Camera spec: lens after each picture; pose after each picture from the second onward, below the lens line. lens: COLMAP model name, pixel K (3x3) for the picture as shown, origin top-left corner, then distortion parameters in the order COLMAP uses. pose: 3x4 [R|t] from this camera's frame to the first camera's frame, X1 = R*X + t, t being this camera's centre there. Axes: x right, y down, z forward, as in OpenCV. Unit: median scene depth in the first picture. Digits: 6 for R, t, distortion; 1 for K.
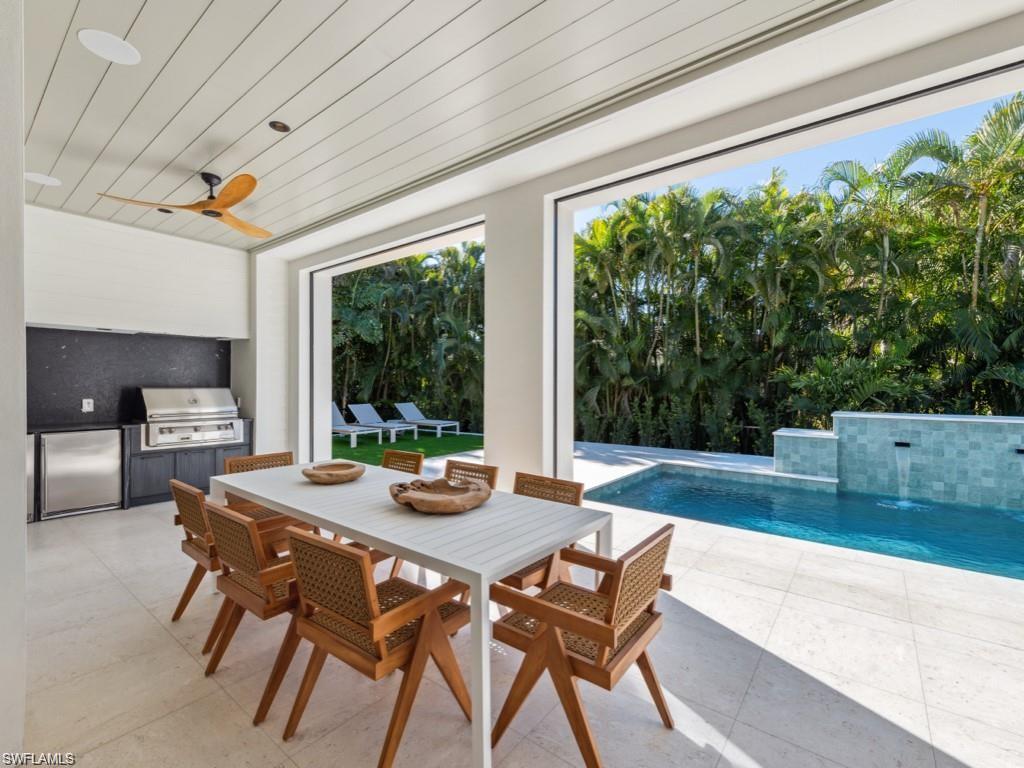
lens RADIAL K [[453.1, 0, 506.0], [0, 453.1, 381.0], [0, 0, 1]] dist [0.007694, 0.000301]
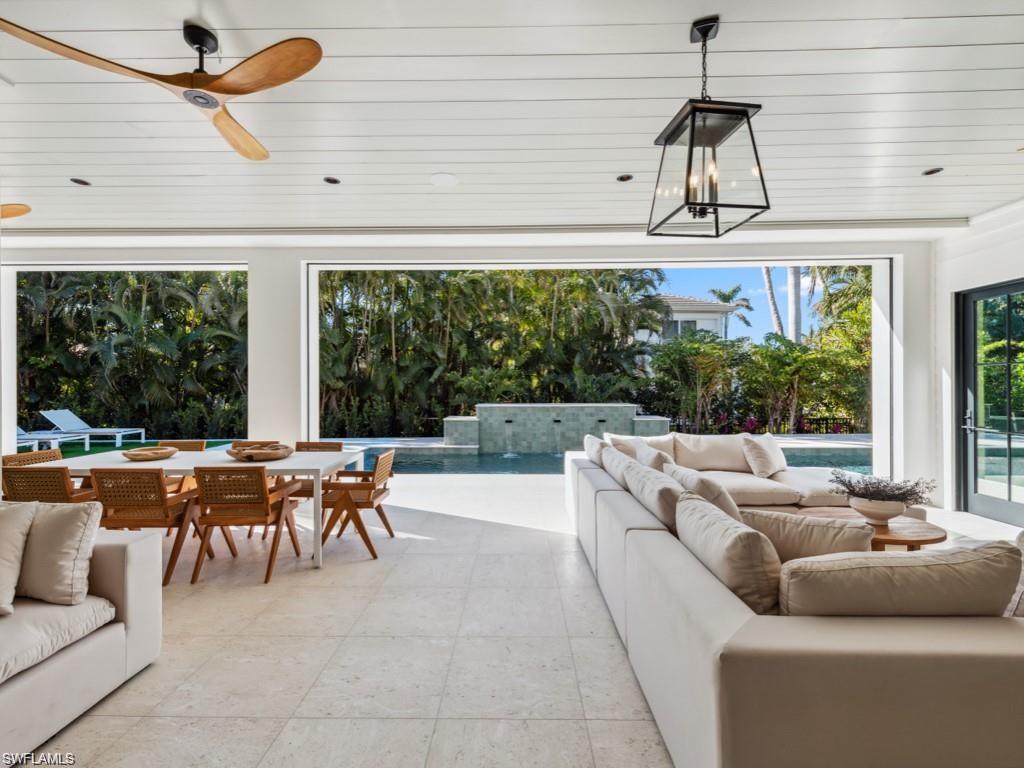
lens RADIAL K [[453.1, 0, 508.3], [0, 453.1, 385.2], [0, 0, 1]] dist [0.007694, 0.000301]
pose [[0.793456, -0.004312, 0.608613, -0.117463], [-0.000292, 0.999972, 0.007465, -0.006527], [-0.608628, -0.006101, 0.793432, -0.243507]]
